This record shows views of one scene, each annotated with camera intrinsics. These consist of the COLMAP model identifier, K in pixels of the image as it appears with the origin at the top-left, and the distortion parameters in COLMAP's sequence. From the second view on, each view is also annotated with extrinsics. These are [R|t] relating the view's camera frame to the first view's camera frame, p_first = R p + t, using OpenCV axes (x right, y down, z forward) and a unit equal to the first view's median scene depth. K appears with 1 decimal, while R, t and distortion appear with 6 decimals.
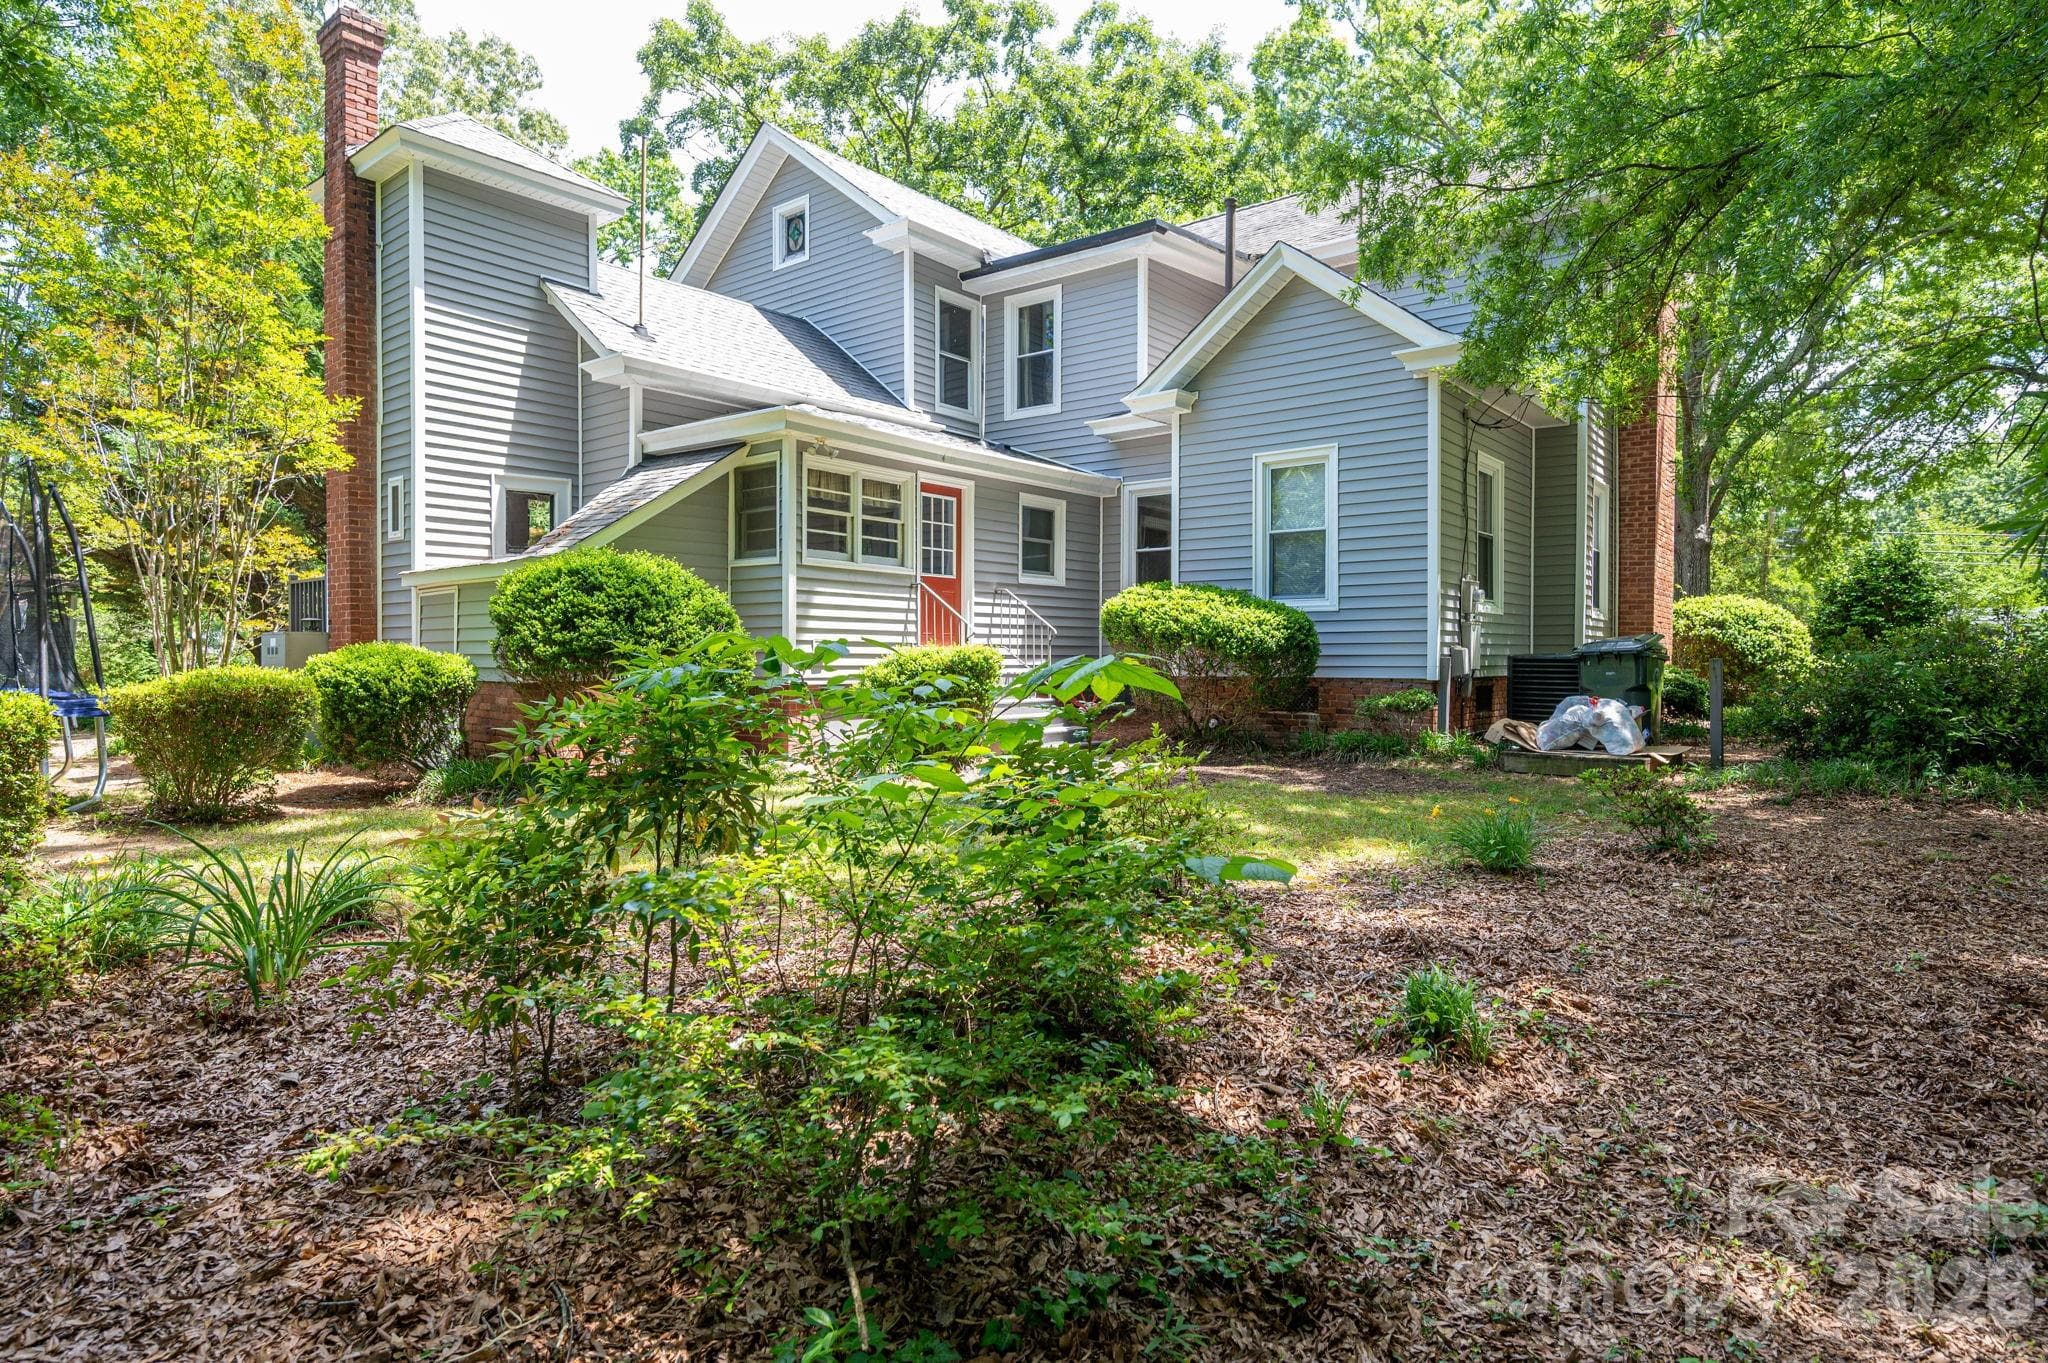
lens RADIAL K [[1157.2, 0, 1024.4], [0, 1157.2, 675.6], [0, 0, 1]] dist [0.000151, 0.000217]
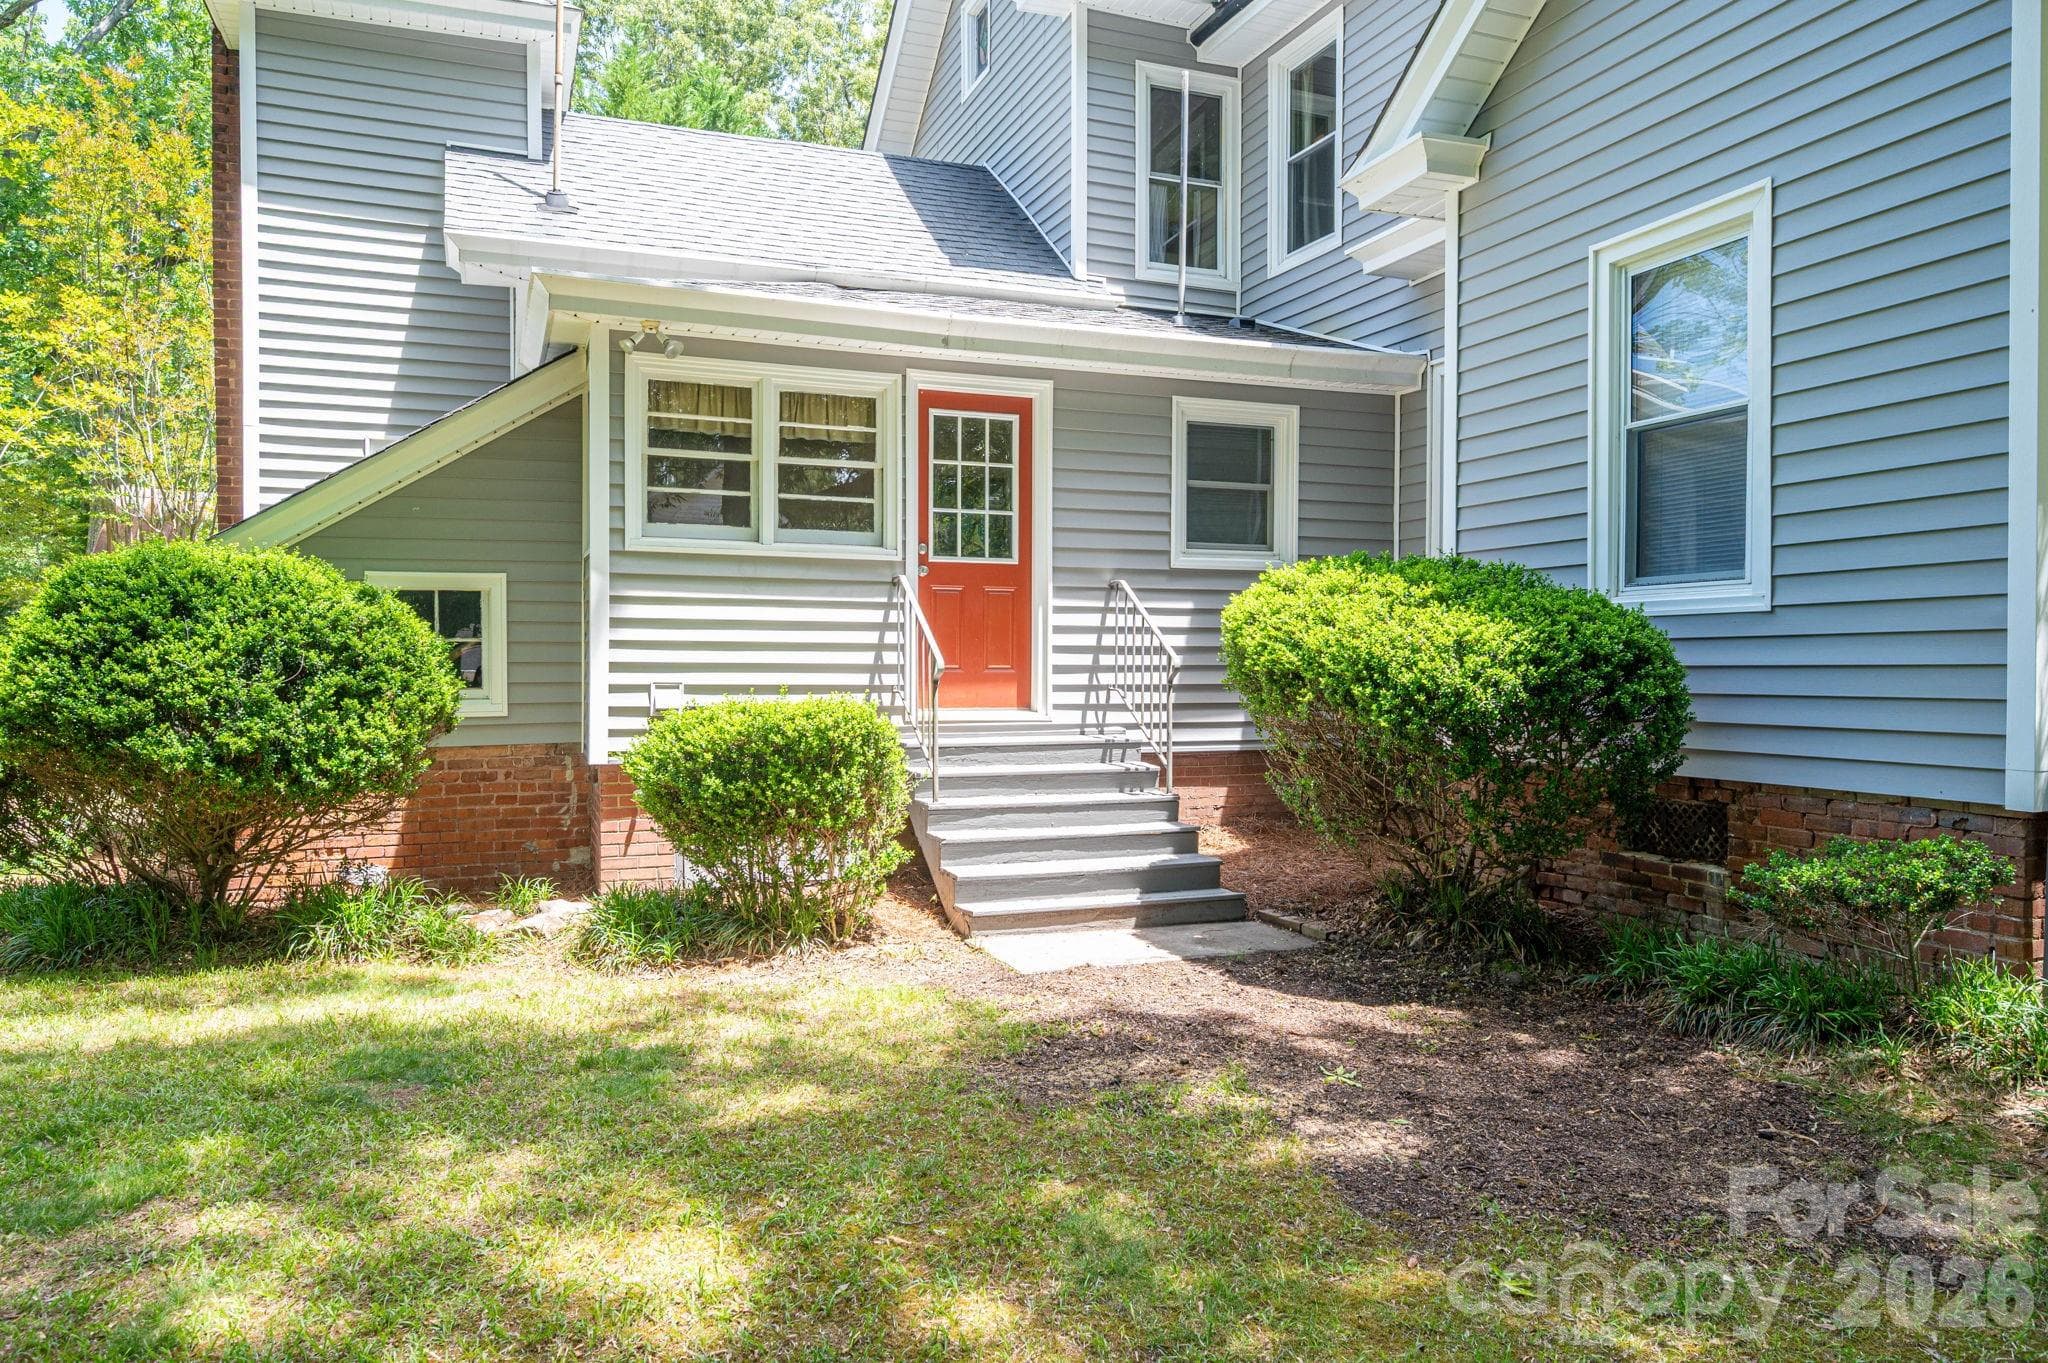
lens RADIAL K [[1379.6, 0, 1021.3], [0, 1379.6, 682.0], [0, 0, 1]] dist [0.000234, -0.000951]
pose [[0.862459, 0.005784, -0.506094, 0.277201], [-0.007504, 0.999971, -0.001359, -0.028817], [0.506071, 0.004970, 0.862477, 0.457872]]
